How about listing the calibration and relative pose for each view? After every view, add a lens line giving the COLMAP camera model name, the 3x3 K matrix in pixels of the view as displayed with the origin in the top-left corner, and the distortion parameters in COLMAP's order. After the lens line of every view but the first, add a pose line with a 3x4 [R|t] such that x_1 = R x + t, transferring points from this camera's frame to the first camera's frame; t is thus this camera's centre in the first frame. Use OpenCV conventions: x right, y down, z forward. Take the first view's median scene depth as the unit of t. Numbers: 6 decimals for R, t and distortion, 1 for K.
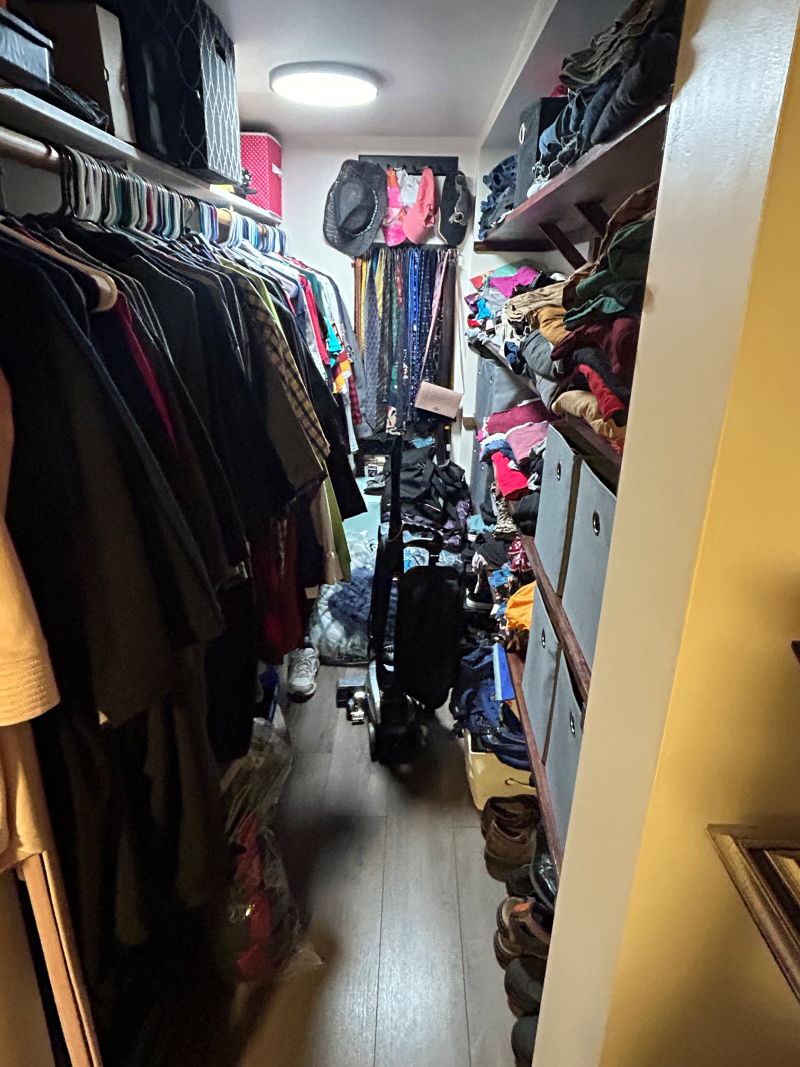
lens RADIAL K [[624.2, 0, 400.9], [0, 624.2, 533.4], [0, 0, 1]] dist [0.003060, 0.000665]
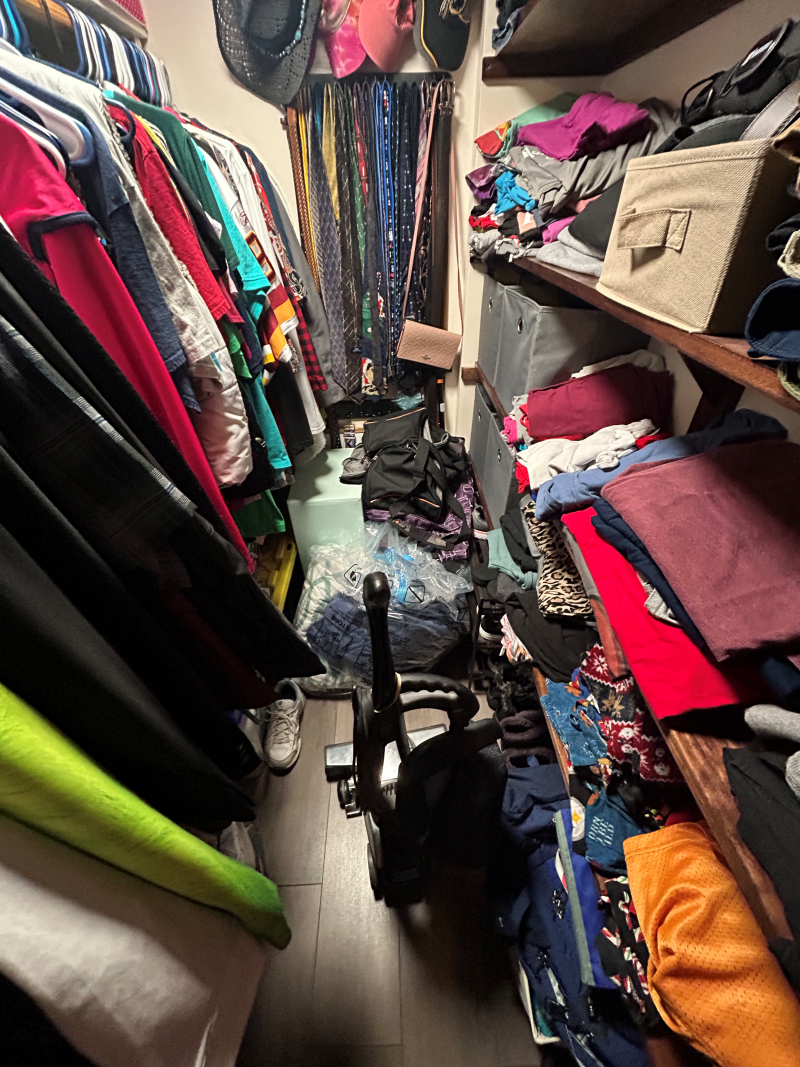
lens RADIAL K [[426.6, 0, 402.1], [0, 426.6, 532.8], [0, 0, 1]] dist [-0.005214, 0.000733]
pose [[0.997576, -0.066977, 0.018895, 0.004957], [0.058731, 0.955921, 0.287690, -0.166664], [-0.037331, -0.285883, 0.957537, 0.506501]]
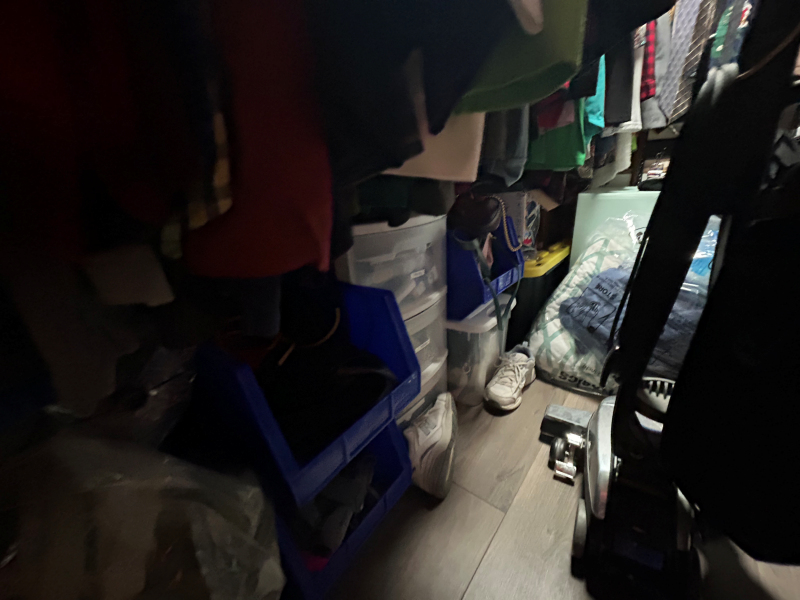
lens RADIAL K [[319.8, 0, 401.9], [0, 319.8, 301.8], [0, 0, 1]] dist [-0.005214, 0.000733]
pose [[0.778183, 0.168204, -0.605094, -0.025924], [-0.161149, 0.984689, 0.066477, 0.109329], [0.607011, 0.045780, 0.793374, 0.544489]]
